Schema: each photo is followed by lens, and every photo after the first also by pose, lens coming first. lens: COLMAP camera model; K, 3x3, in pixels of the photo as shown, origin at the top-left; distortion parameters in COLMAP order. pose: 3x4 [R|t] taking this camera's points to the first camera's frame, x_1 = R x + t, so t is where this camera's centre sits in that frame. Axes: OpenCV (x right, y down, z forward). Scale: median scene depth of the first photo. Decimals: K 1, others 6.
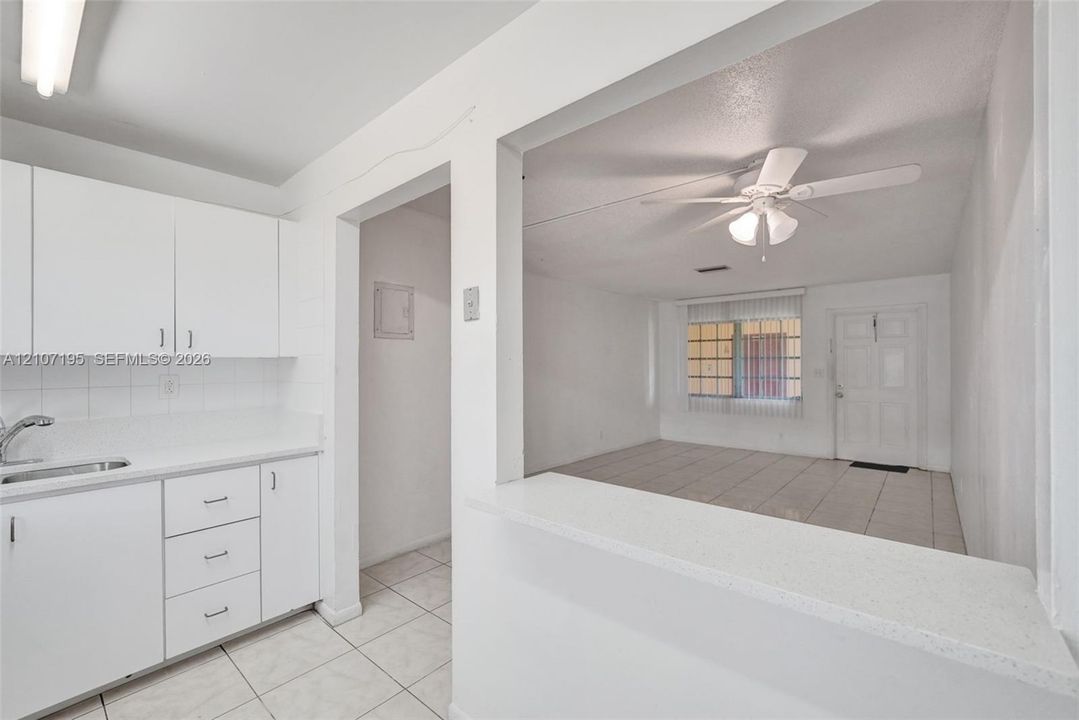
lens RADIAL K [[457.5, 0, 539.2], [0, 457.5, 364.2], [0, 0, 1]] dist [-0.005518, 0.000921]
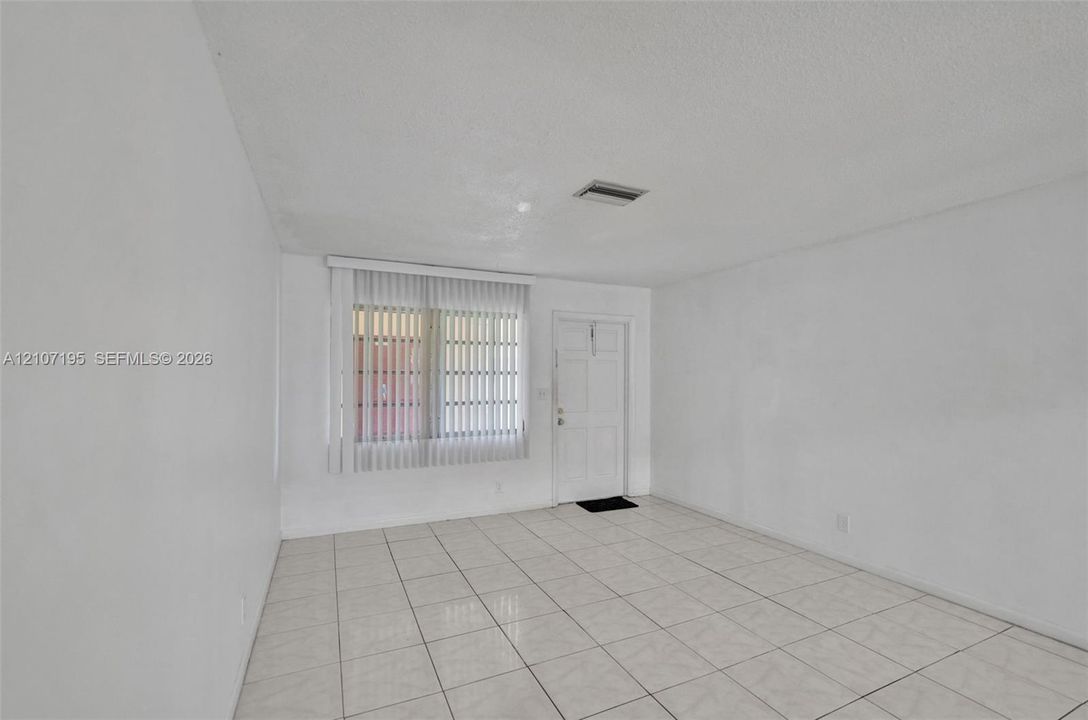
lens RADIAL K [[461.2, 0, 546.1], [0, 461.2, 363.4], [0, 0, 1]] dist [-0.016086, -0.000293]
pose [[0.395907, 0.031457, 0.917752, -0.077325], [-0.001744, 0.999437, -0.033505, -0.005149], [-0.918289, 0.011664, 0.395739, 0.691165]]
